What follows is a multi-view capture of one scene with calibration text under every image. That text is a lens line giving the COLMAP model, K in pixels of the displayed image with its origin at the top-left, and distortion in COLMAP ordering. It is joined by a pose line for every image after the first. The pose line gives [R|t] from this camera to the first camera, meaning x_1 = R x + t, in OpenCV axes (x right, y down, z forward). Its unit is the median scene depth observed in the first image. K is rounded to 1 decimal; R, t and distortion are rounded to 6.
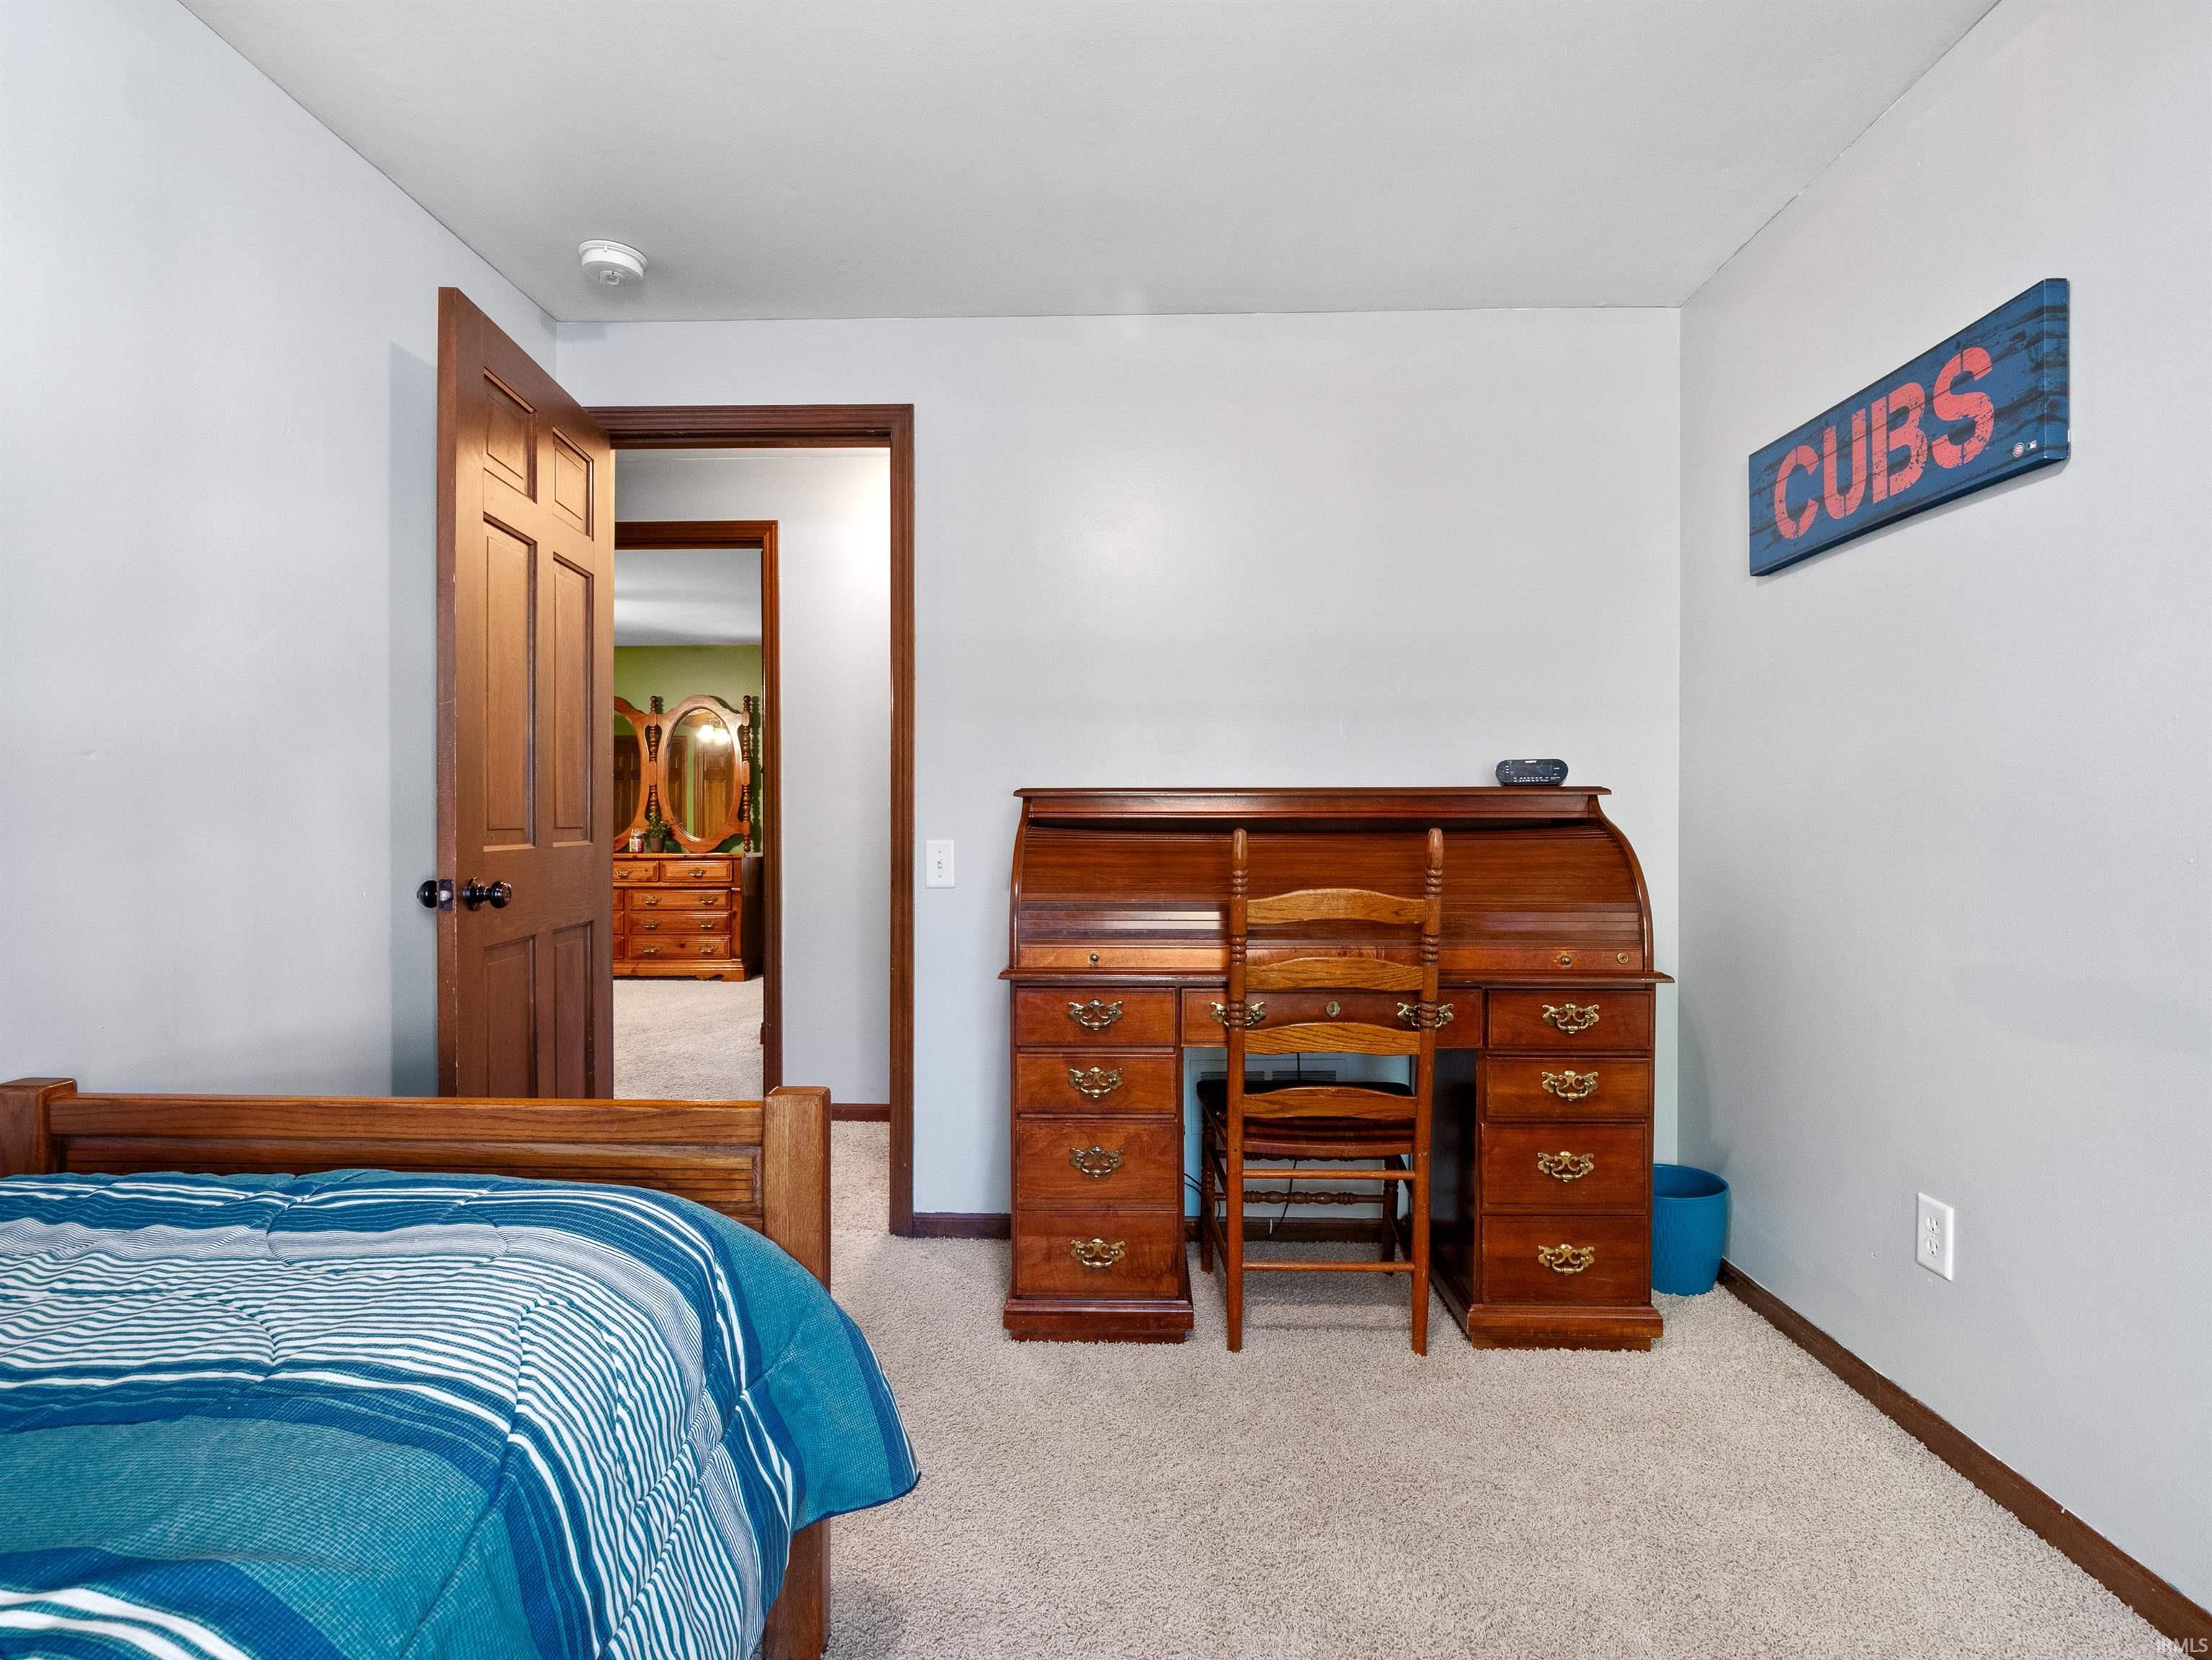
lens RADIAL K [[1089.1, 0, 1114.8], [0, 1089.1, 812.5], [0, 0, 1]] dist [0.000529, -0.007056]
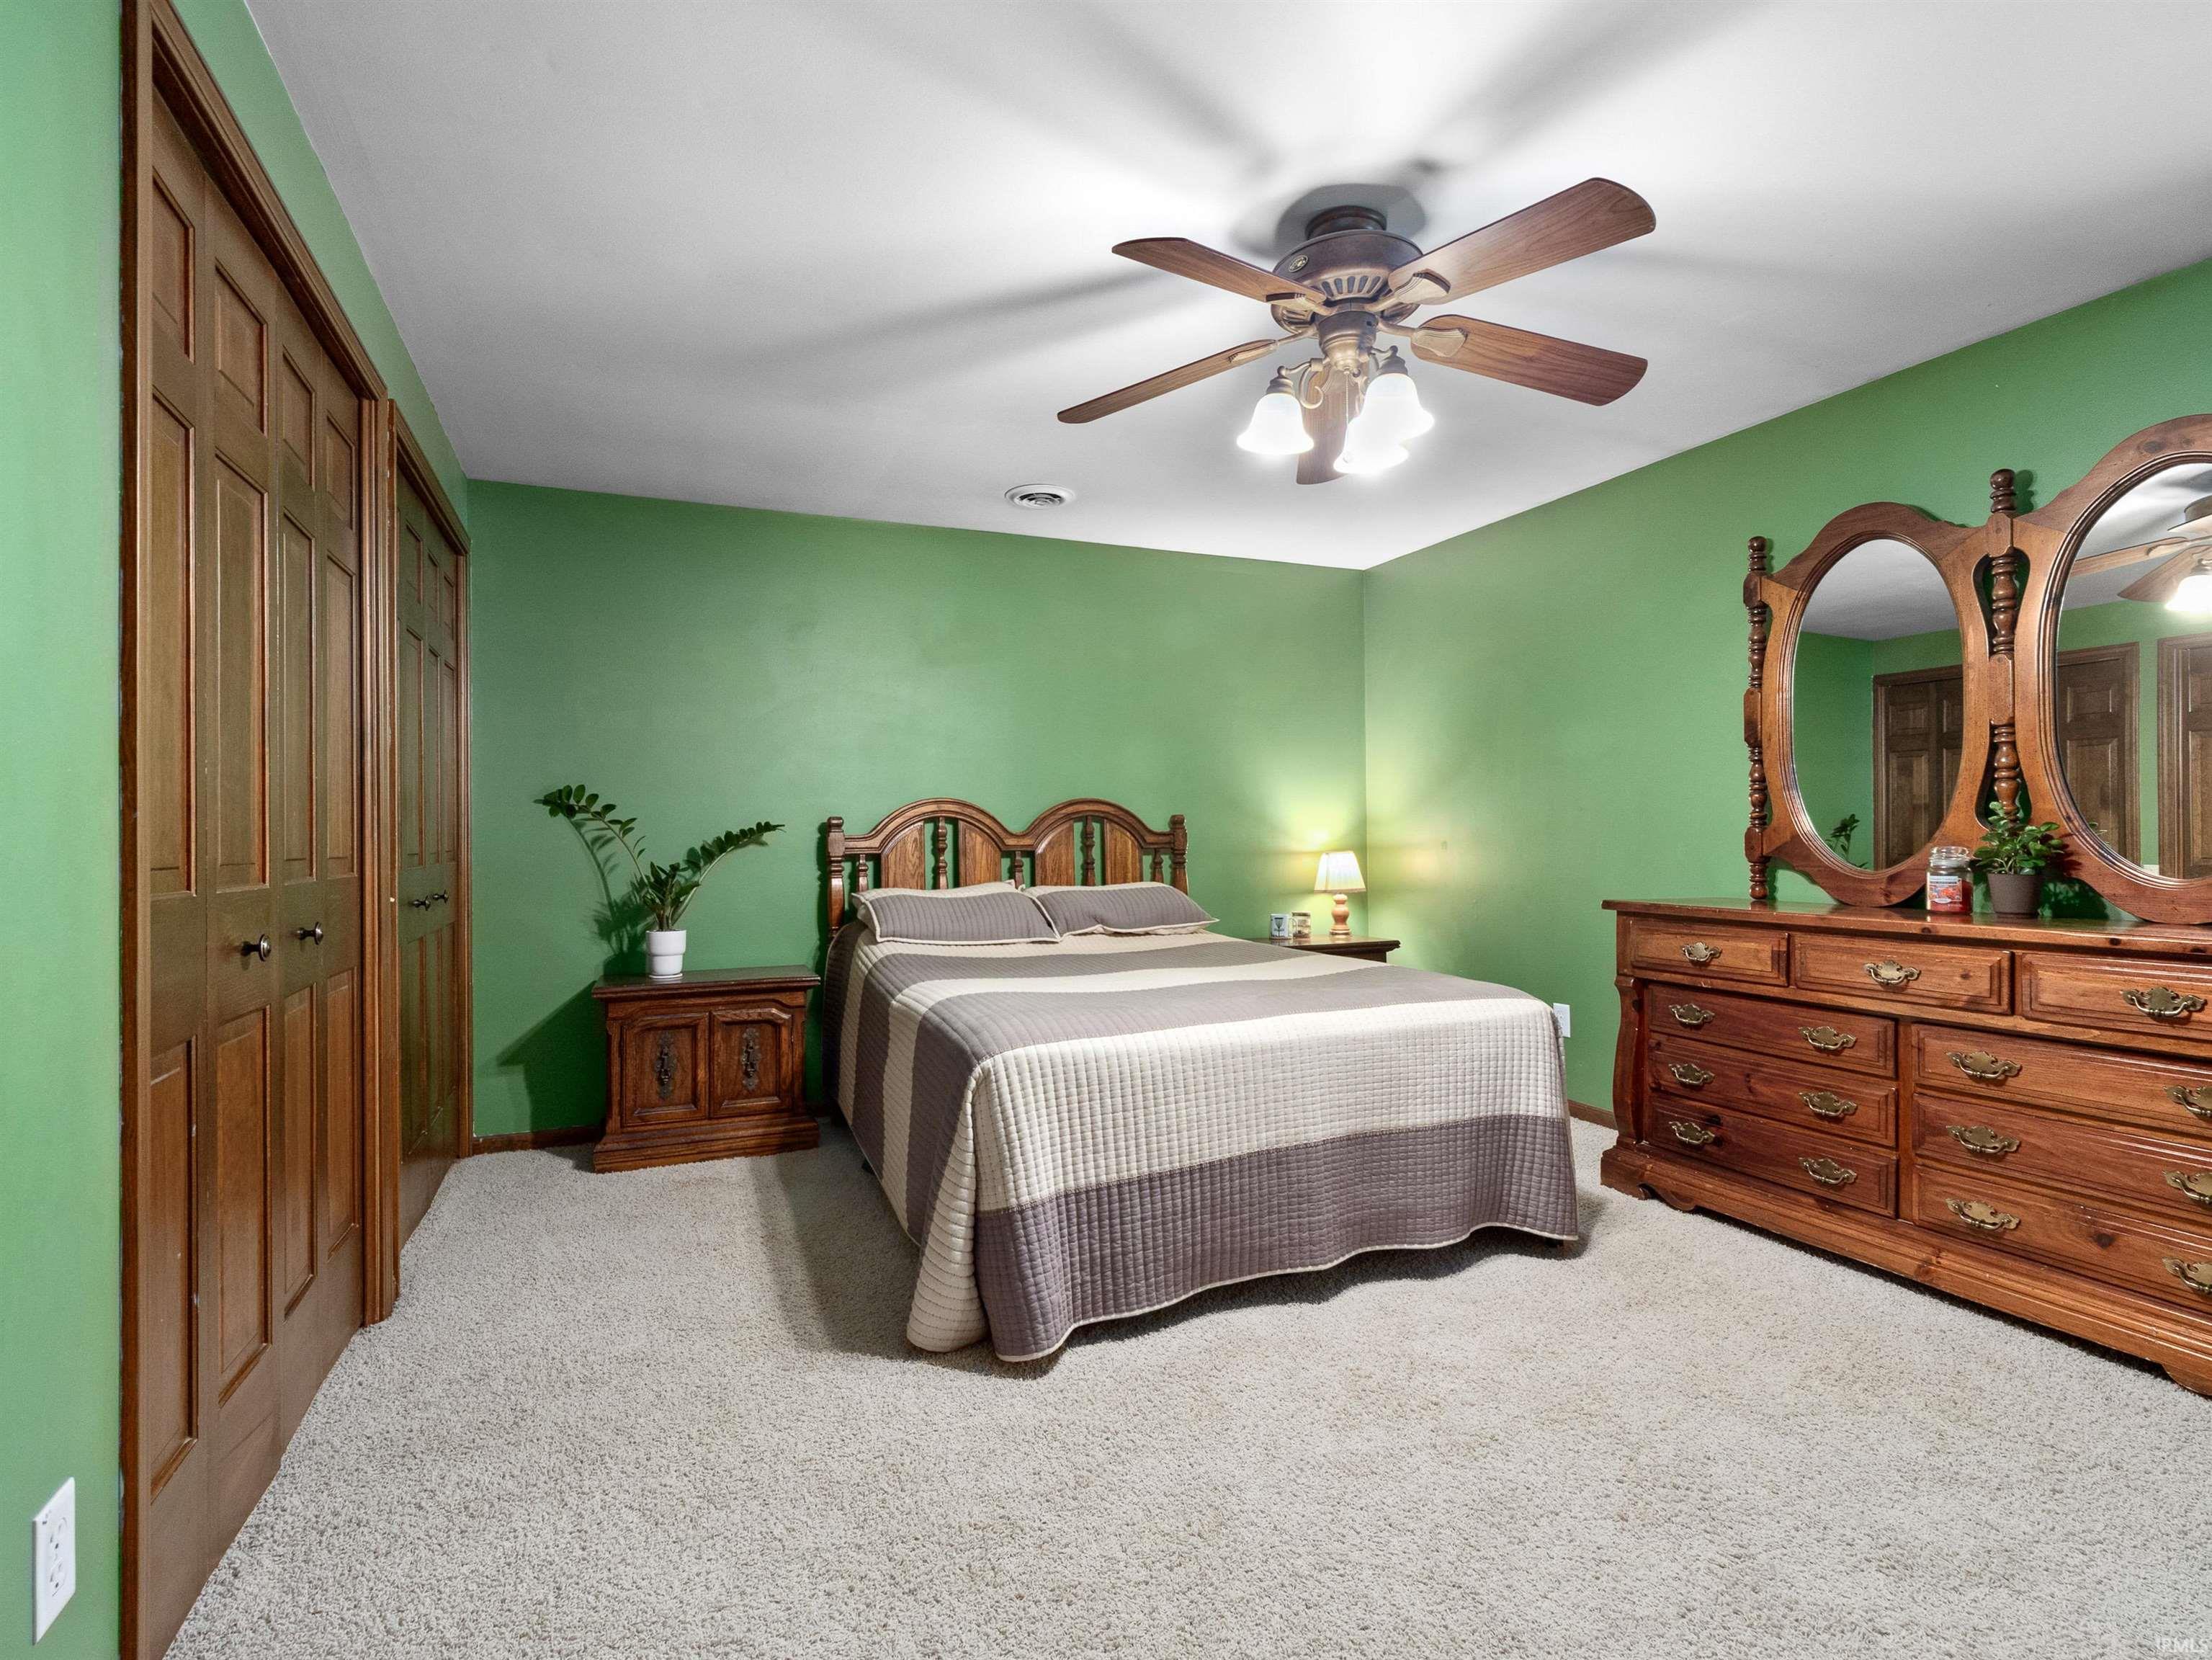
lens RADIAL K [[1089.1, 0, 1099.0], [0, 1089.1, 827.4], [0, 0, 1]] dist [0.000529, -0.007056]
pose [[0.407886, -0.008570, -0.912993, -0.228052], [0.006325, 0.999958, -0.006560, 0.008811], [0.913011, -0.003099, 0.407923, 0.602489]]
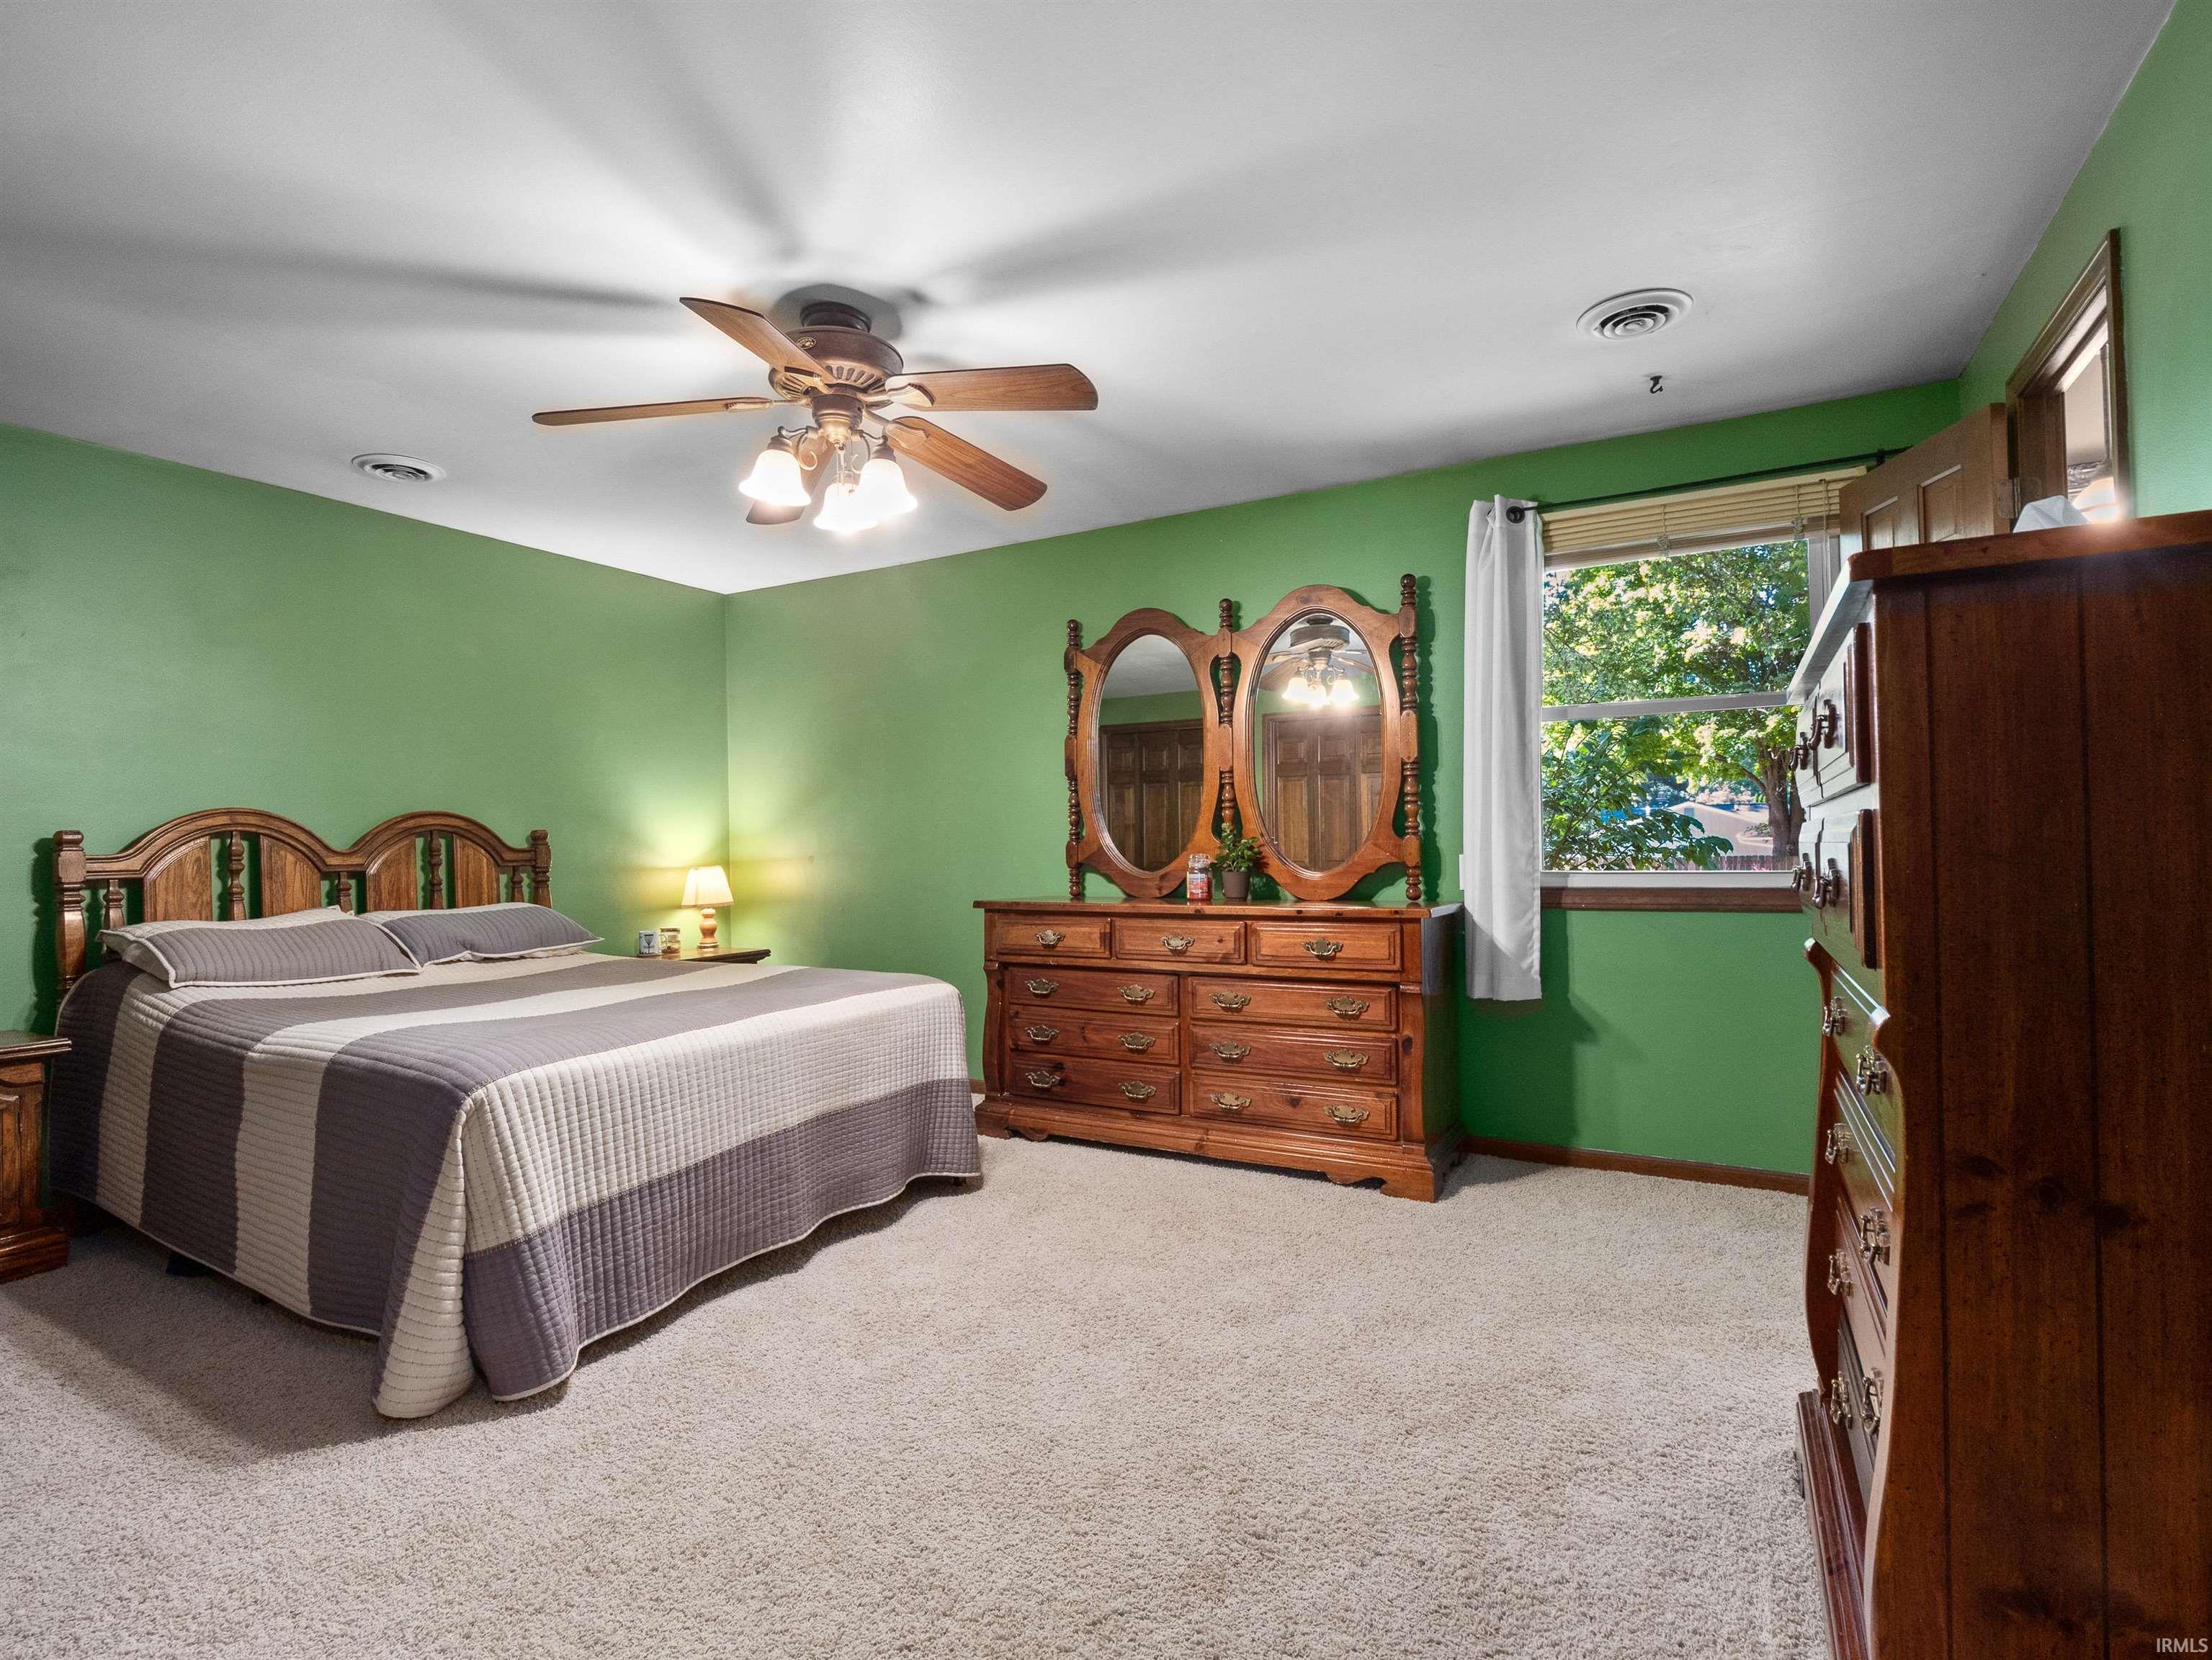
lens RADIAL K [[1089.1, 0, 1093.2], [0, 1089.1, 833.3], [0, 0, 1]] dist [0.000529, -0.007056]
pose [[0.883482, -0.016106, -0.468187, -0.241884], [0.013018, 0.999867, -0.009831, 0.009182], [0.468283, 0.002591, 0.883575, 0.521534]]
